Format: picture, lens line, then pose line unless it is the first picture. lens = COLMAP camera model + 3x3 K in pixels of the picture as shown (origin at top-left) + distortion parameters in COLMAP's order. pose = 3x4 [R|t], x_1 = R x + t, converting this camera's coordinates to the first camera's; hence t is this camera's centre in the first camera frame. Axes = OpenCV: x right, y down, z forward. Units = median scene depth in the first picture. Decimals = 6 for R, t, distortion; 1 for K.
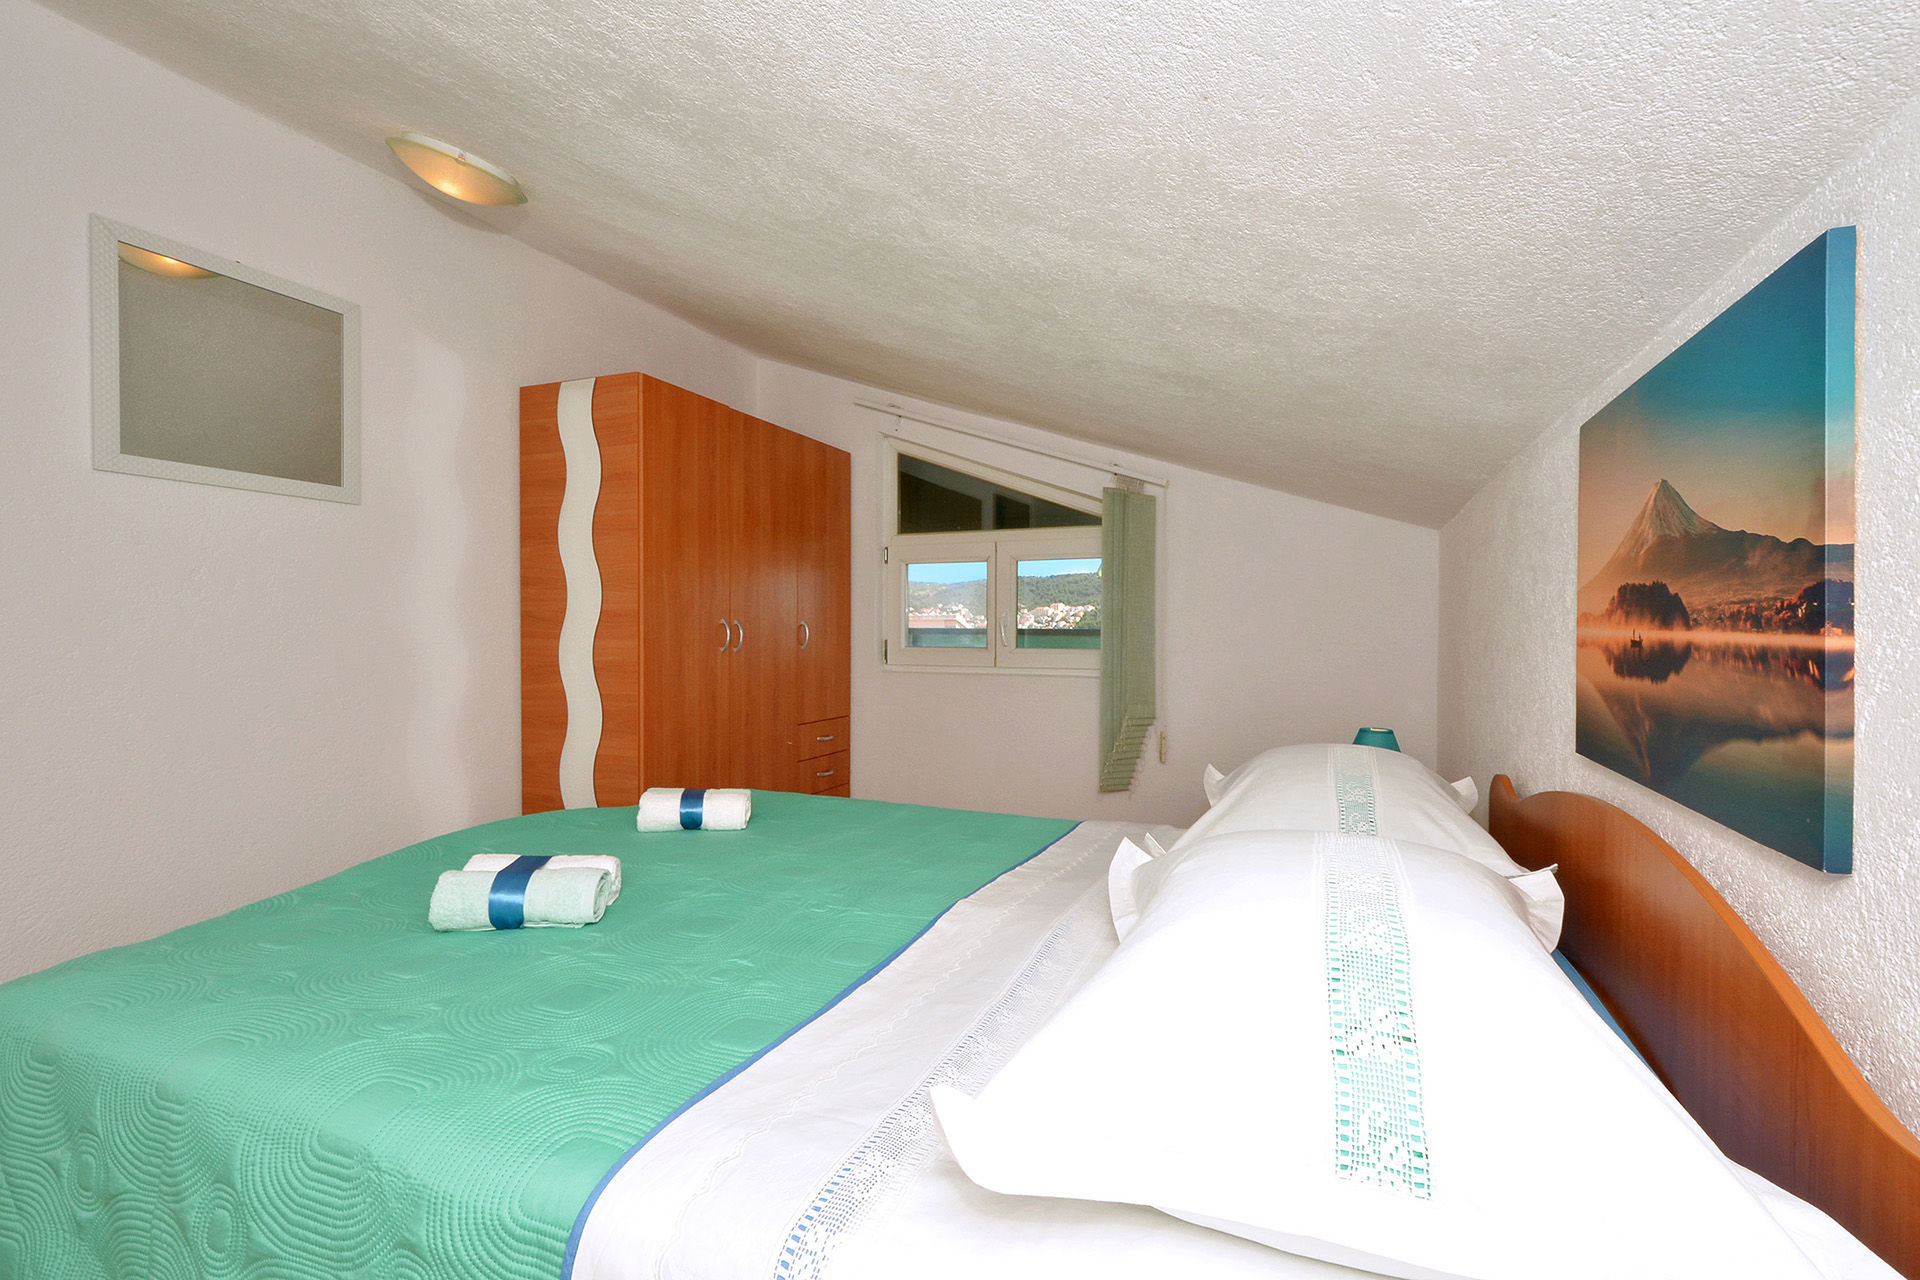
lens RADIAL K [[849.5, 0, 964.2], [0, 849.5, 641.8], [0, 0, 1]] dist [0.001067, 0.000386]
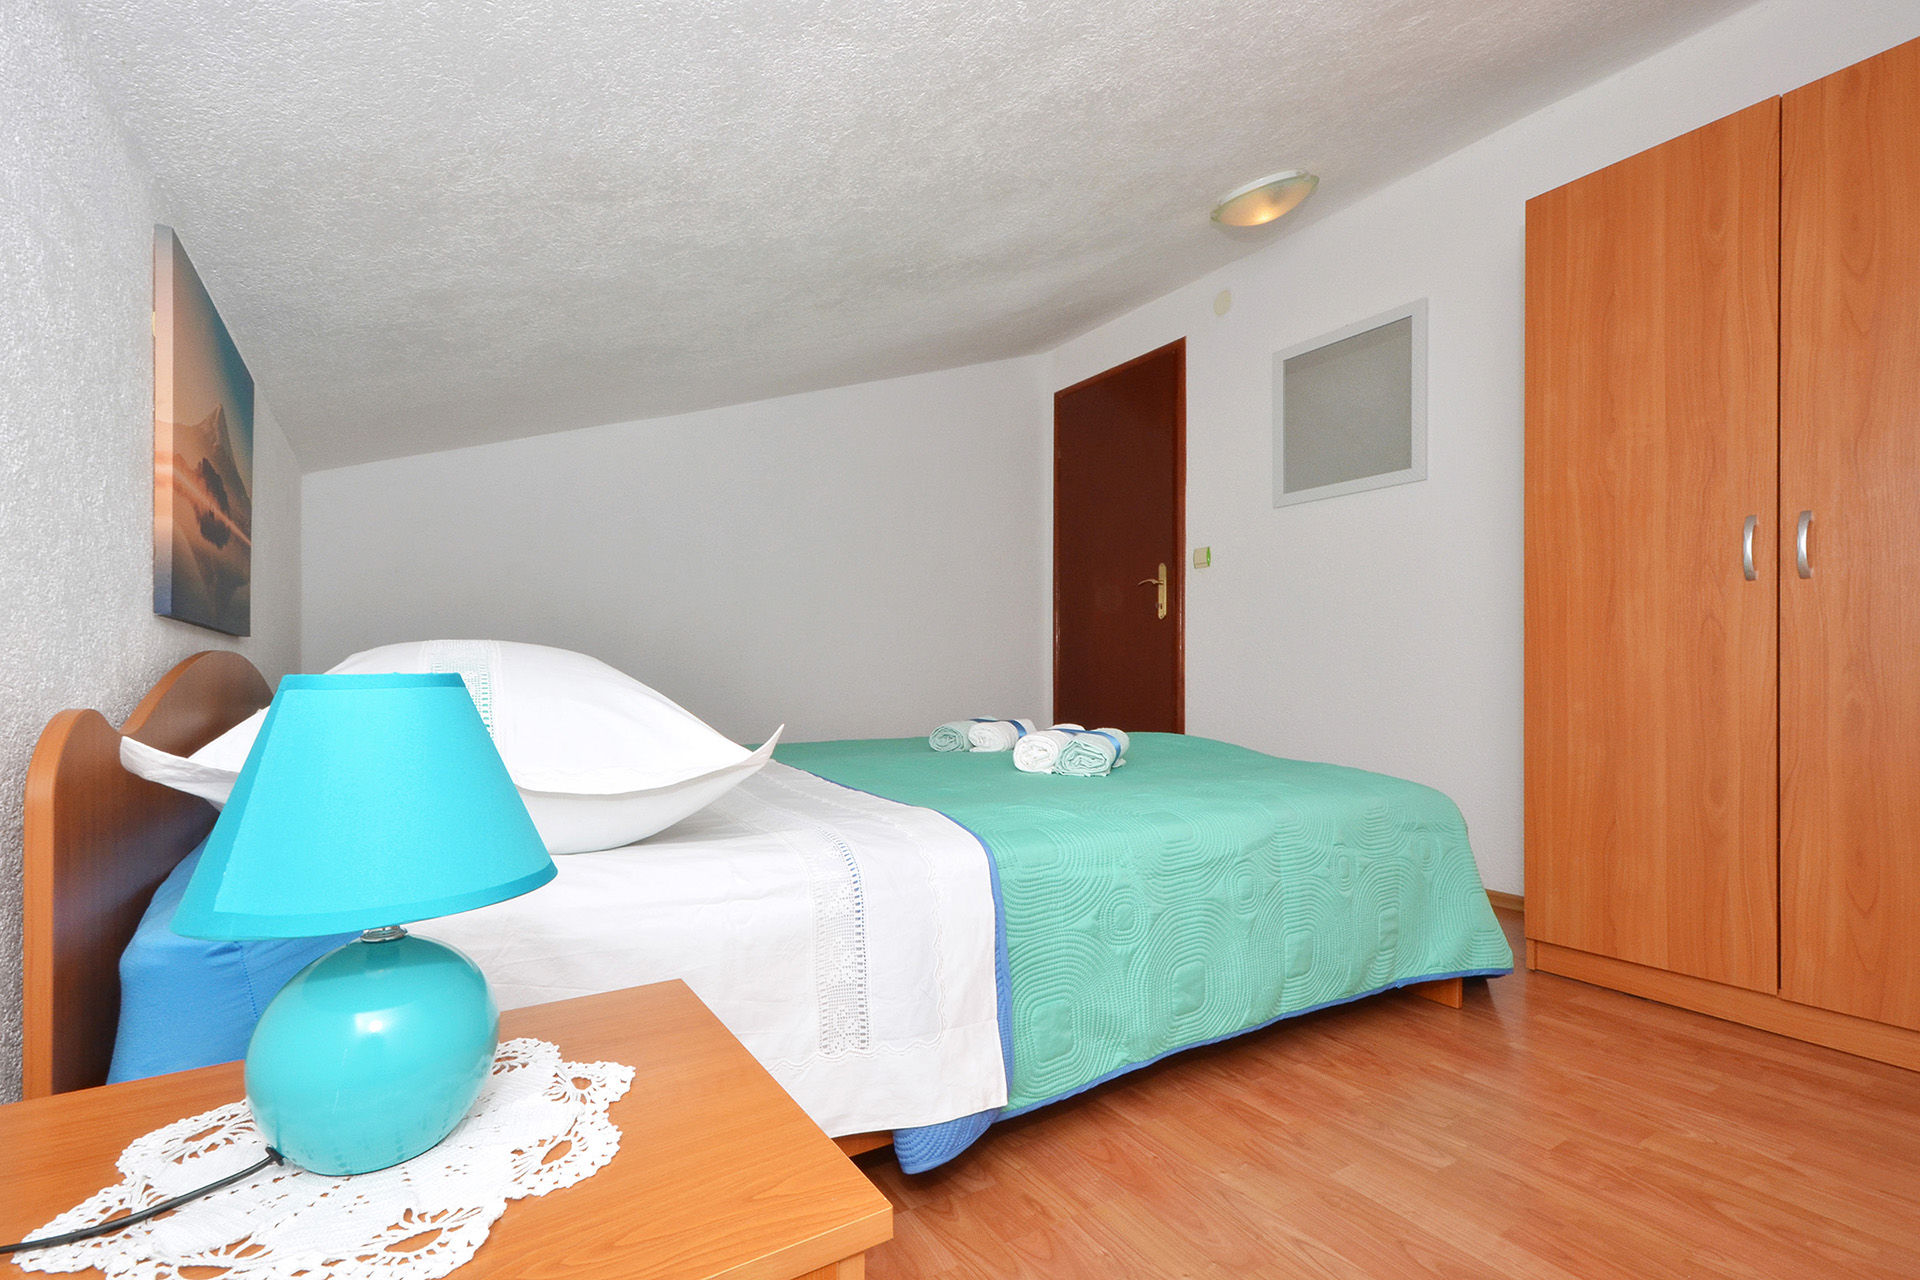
lens RADIAL K [[849.5, 0, 959.7], [0, 849.5, 655.9], [0, 0, 1]] dist [0.001067, 0.000386]
pose [[-0.558555, -0.019823, -0.829230, 0.534486], [-0.014205, 0.999796, -0.014332, 0.091672], [0.829346, 0.003774, -0.558723, 1.138095]]
